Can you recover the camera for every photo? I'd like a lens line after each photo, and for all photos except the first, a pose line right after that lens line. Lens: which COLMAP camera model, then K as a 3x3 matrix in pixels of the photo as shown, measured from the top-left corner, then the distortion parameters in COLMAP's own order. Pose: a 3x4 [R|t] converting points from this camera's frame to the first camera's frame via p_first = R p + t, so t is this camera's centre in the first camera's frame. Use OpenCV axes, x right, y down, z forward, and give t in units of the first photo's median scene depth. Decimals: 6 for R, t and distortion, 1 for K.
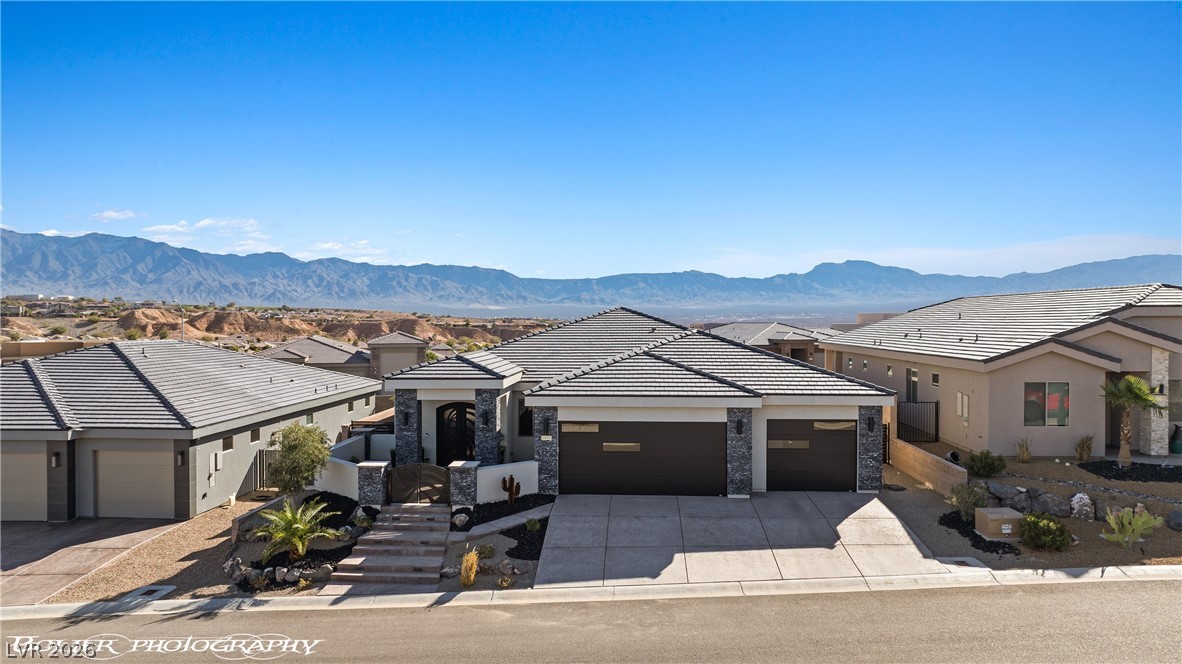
lens RADIAL K [[843.0, 0, 591.0], [0, 843.0, 332.0], [0, 0, 1]] dist [-0.019946, 0.004091]
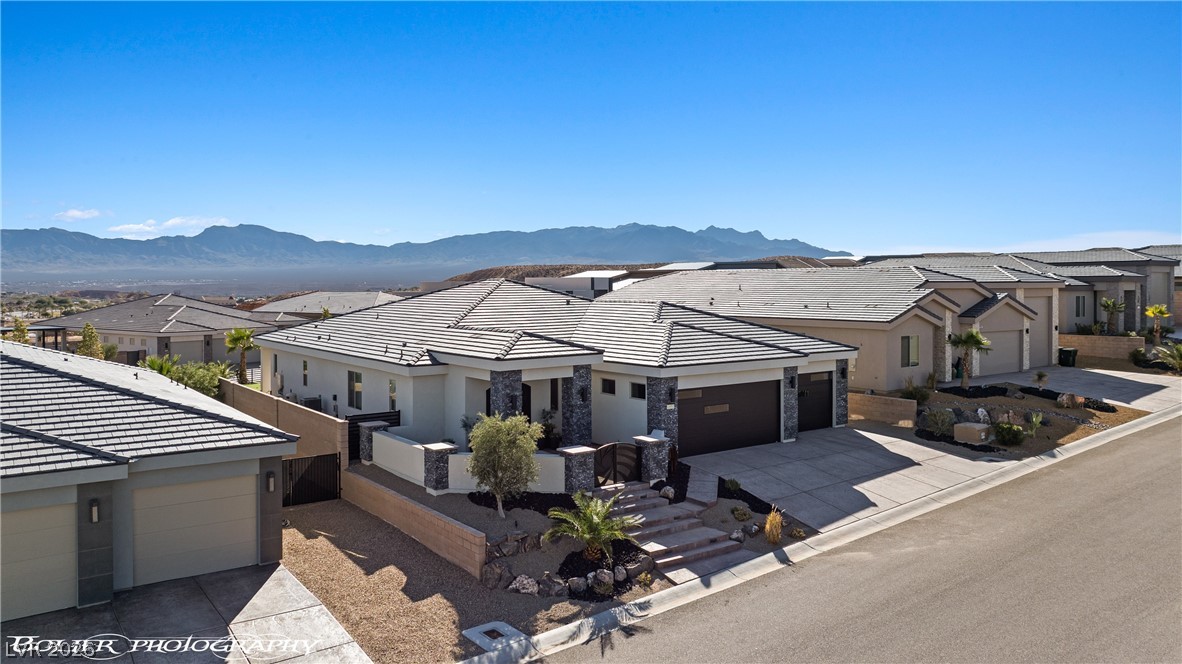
lens RADIAL K [[843.0, 0, 591.0], [0, 843.0, 332.0], [0, 0, 1]] dist [-0.019946, 0.004091]
pose [[0.766988, -0.035361, 0.640686, -0.739841], [0.009527, 0.998998, 0.043732, -0.012693], [-0.641591, -0.027438, 0.766556, 0.245669]]
